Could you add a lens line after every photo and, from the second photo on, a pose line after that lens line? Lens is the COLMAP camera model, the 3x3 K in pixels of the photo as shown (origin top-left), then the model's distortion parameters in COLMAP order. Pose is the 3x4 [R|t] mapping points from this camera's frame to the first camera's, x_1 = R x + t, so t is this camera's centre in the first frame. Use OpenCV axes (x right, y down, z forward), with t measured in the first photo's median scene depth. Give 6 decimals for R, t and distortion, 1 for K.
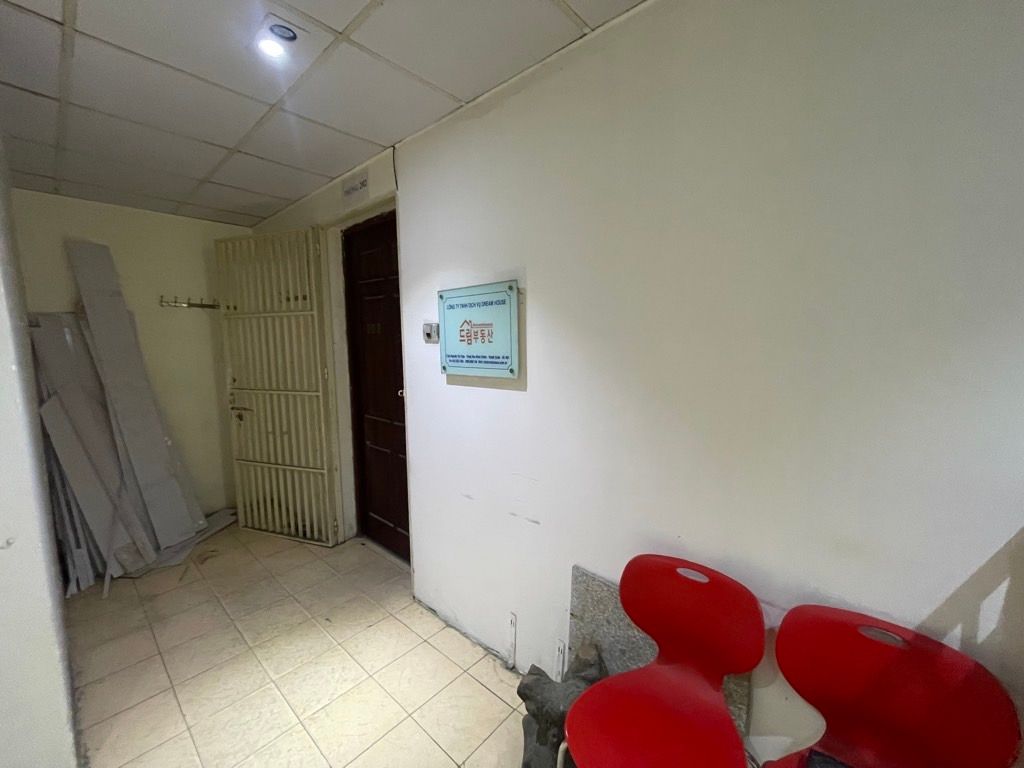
lens RADIAL K [[413.9, 0, 510.3], [0, 413.9, 385.7], [0, 0, 1]] dist [0.004075, -0.000056]
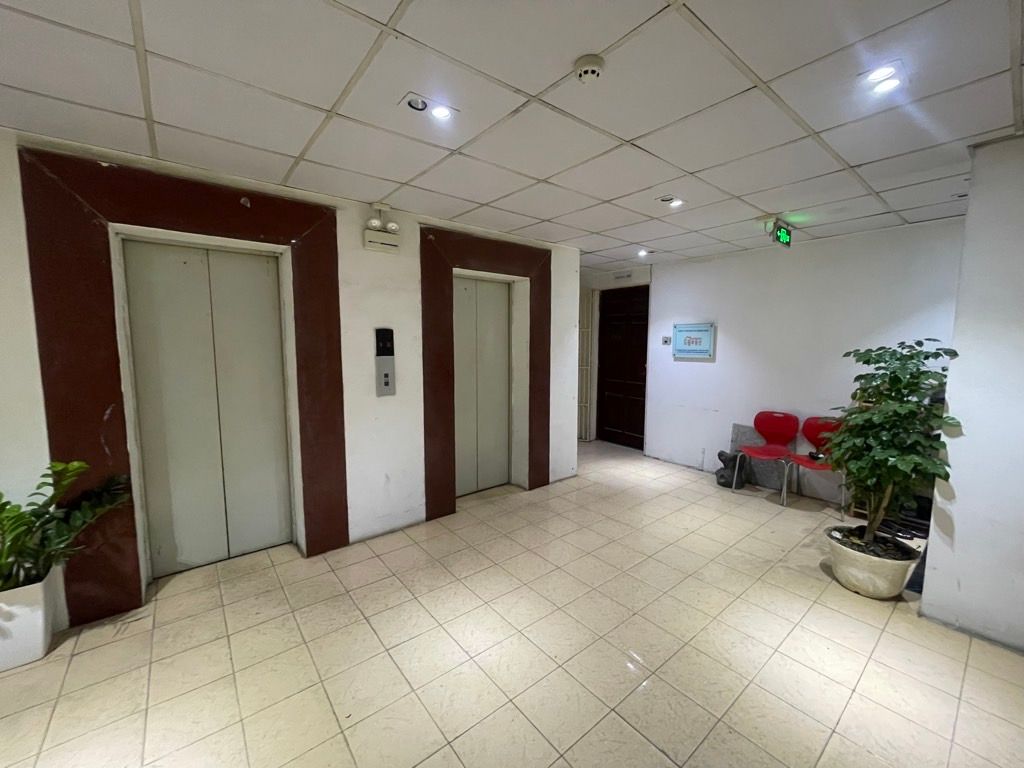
lens RADIAL K [[413.9, 0, 512.9], [0, 413.9, 383.5], [0, 0, 1]] dist [0.004075, -0.000056]
pose [[0.982974, 0.031719, -0.180986, -0.688161], [-0.032283, 0.999479, -0.000170, 0.170979], [0.180886, 0.006010, 0.983486, -1.727229]]
